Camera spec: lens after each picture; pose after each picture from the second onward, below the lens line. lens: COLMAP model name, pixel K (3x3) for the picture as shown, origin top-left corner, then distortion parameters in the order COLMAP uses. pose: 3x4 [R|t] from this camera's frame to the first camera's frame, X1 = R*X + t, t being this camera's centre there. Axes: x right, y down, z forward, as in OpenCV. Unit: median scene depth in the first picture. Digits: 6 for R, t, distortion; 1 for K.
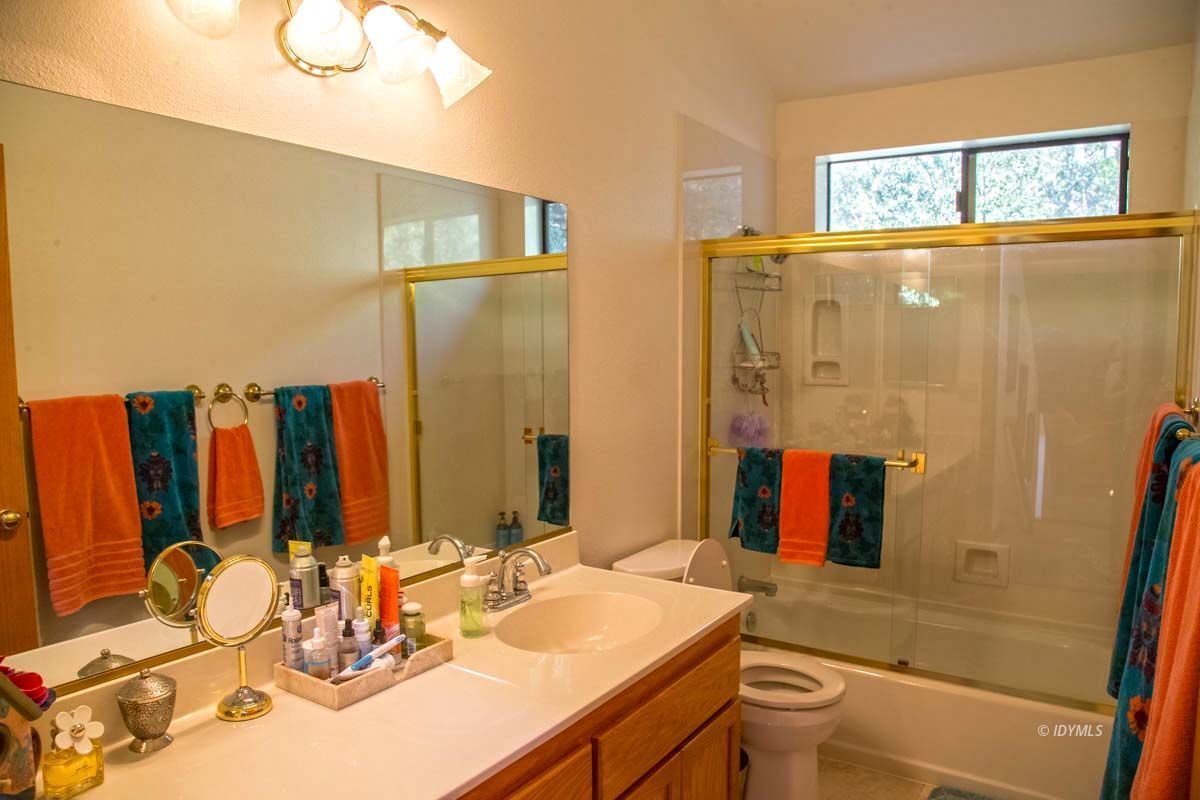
lens RADIAL K [[821.2, 0, 606.4], [0, 821.2, 408.1], [0, 0, 1]] dist [-0.129309, 0.075443]
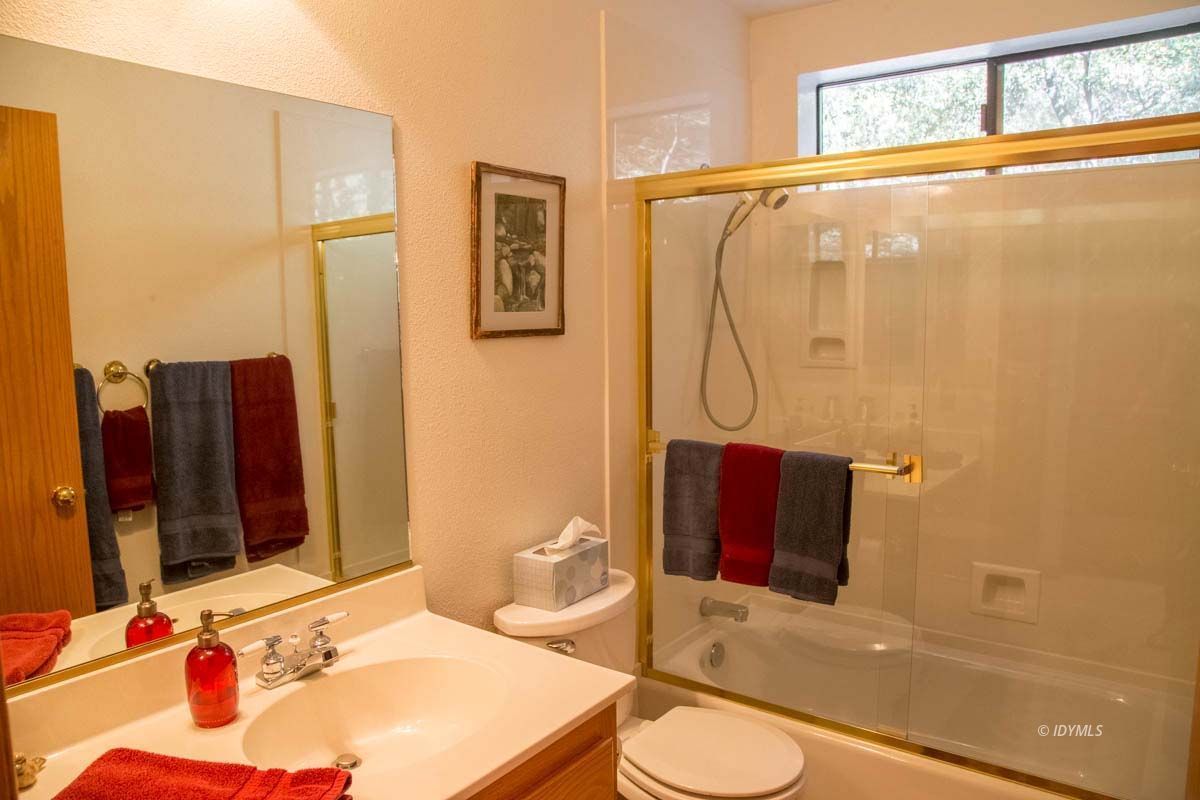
lens RADIAL K [[838.1, 0, 628.7], [0, 838.1, 403.0], [0, 0, 1]] dist [-0.039722, -0.001099]
pose [[0.999974, 0.003044, -0.006527, 0.098159], [-0.002929, 0.999841, 0.017574, -0.003949], [0.006579, -0.017554, 0.999824, 0.173592]]
